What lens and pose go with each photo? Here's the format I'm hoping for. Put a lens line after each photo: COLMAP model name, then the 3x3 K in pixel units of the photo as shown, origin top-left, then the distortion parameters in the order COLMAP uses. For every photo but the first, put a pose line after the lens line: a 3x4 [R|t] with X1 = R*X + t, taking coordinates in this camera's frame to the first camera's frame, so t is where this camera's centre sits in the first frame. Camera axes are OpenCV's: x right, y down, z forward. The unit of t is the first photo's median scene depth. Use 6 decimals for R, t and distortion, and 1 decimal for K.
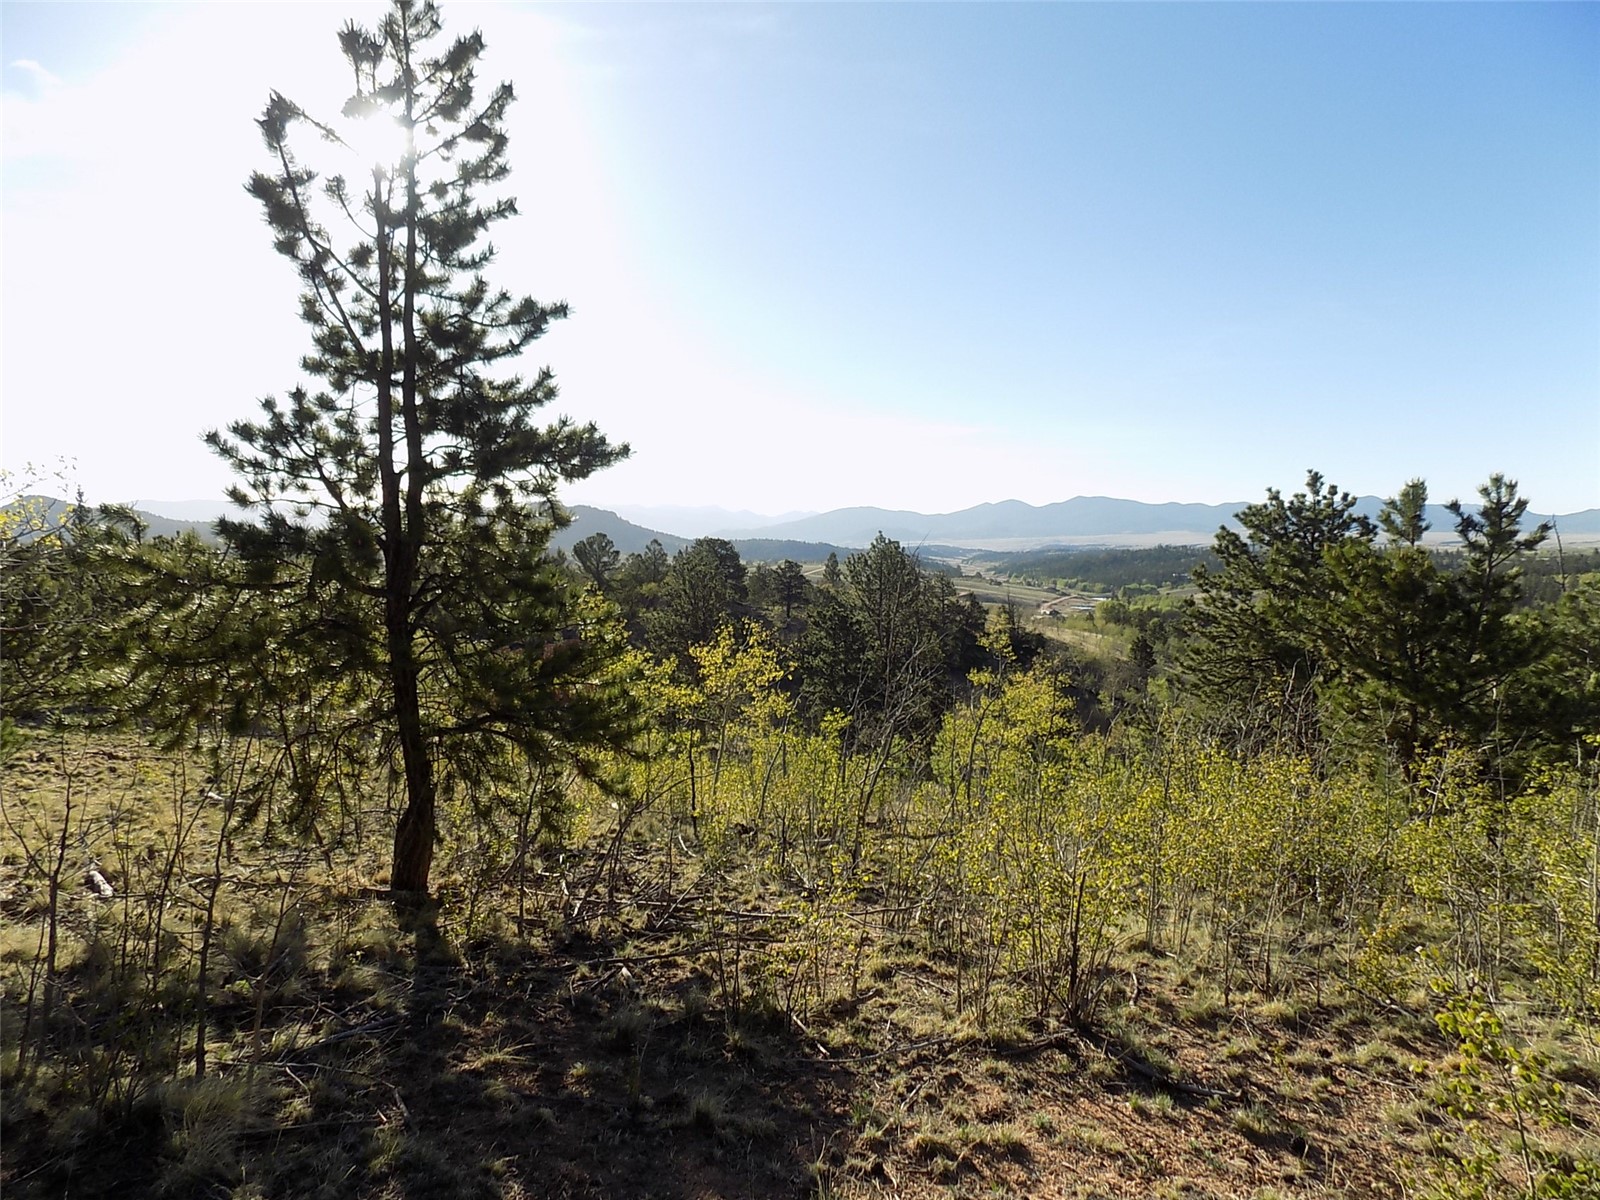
lens RADIAL K [[1074.9, 0, 801.7], [0, 1074.9, 593.4], [0, 0, 1]] dist [-0.047201, 0.051661]
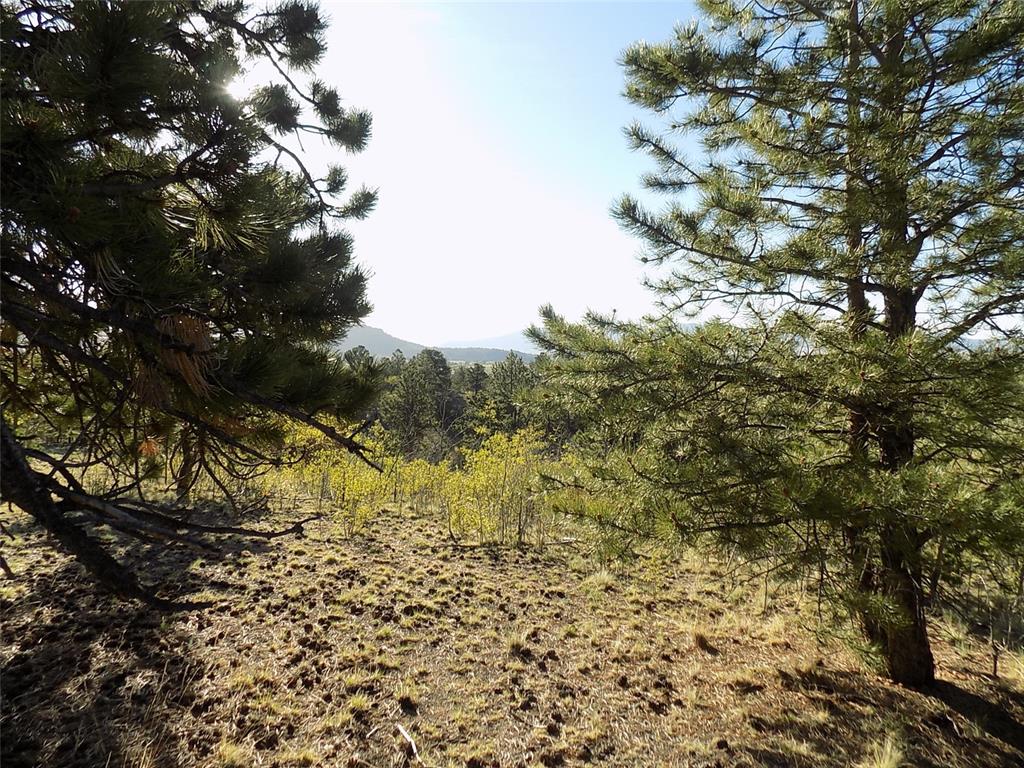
lens RADIAL K [[687.9, 0, 515.1], [0, 687.9, 384.0], [0, 0, 1]] dist [-0.047201, 0.051661]
pose [[0.999698, 0.015735, 0.018899, 0.620329], [-0.015774, 0.999874, 0.001929, -0.060766], [-0.018866, -0.002227, 0.999820, -1.213706]]
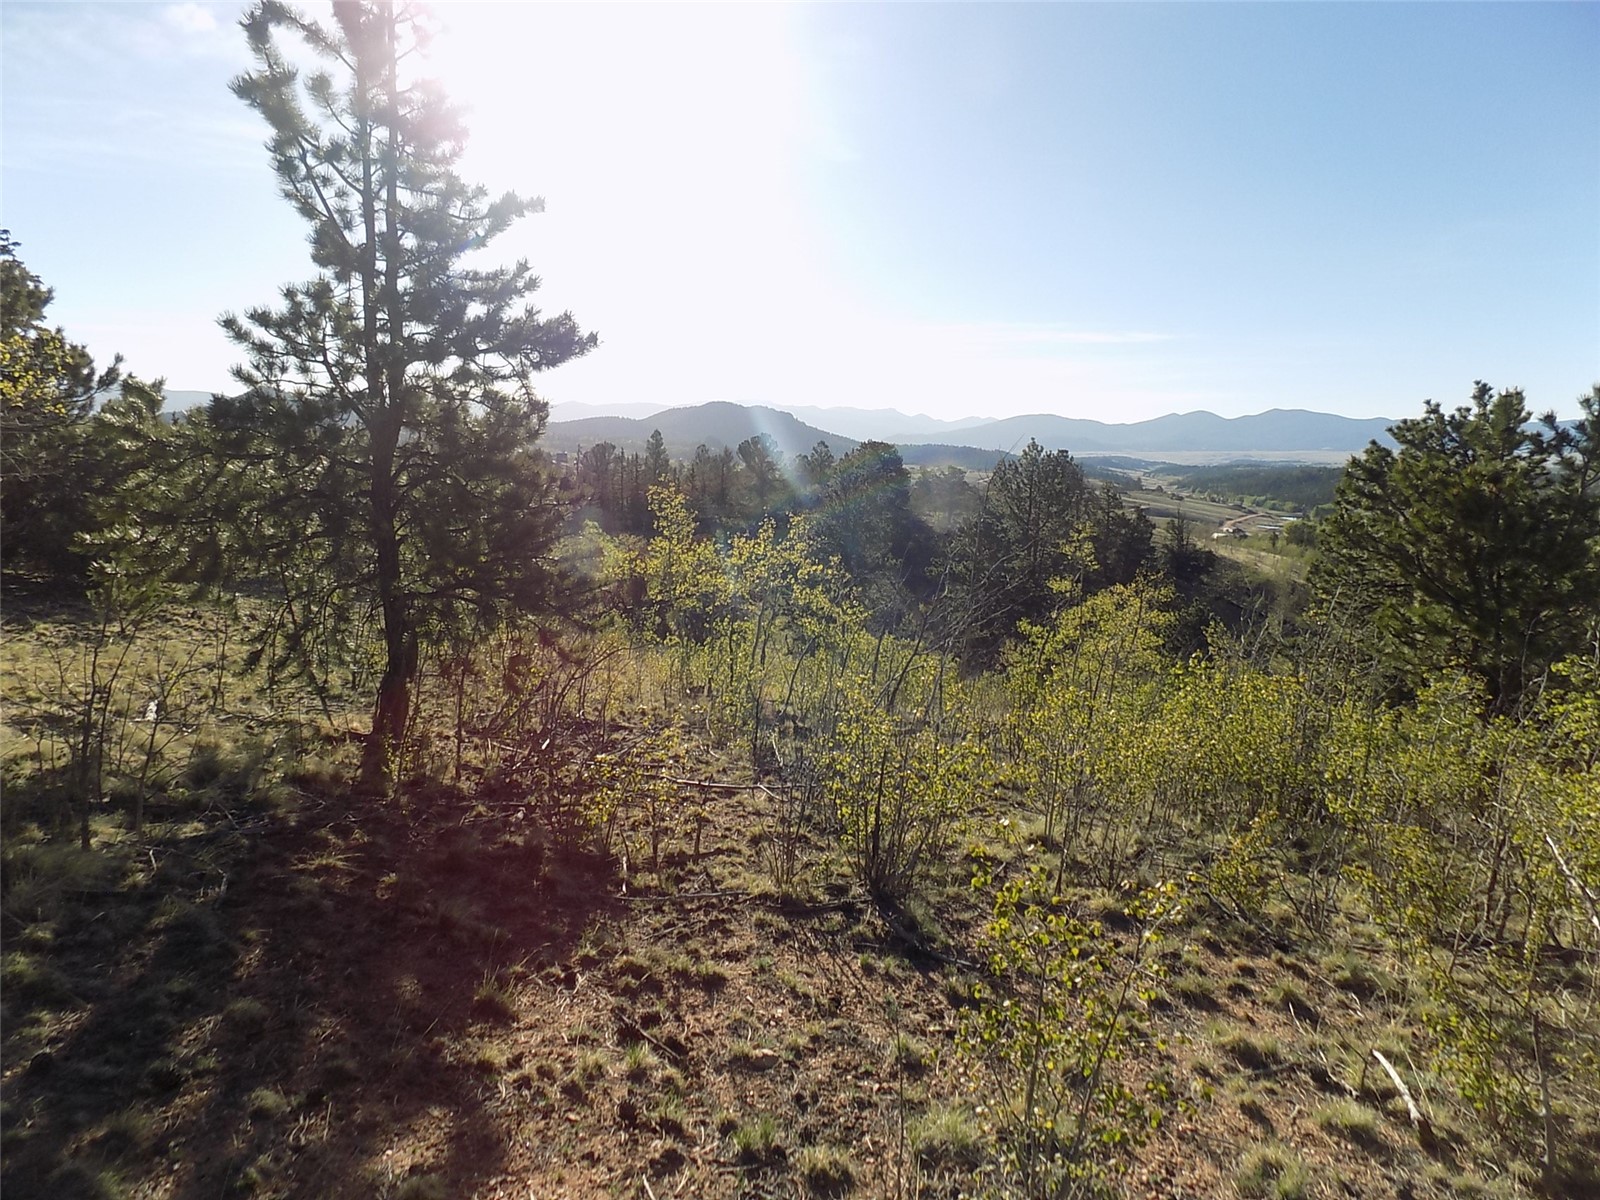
lens RADIAL K [[1074.9, 0, 796.1], [0, 1074.9, 585.5], [0, 0, 1]] dist [-0.047201, 0.051661]
pose [[0.985794, 0.049603, -0.160469, 0.220204], [-0.036375, 0.995772, 0.084349, 0.011168], [0.163975, -0.077314, 0.983430, -0.018306]]
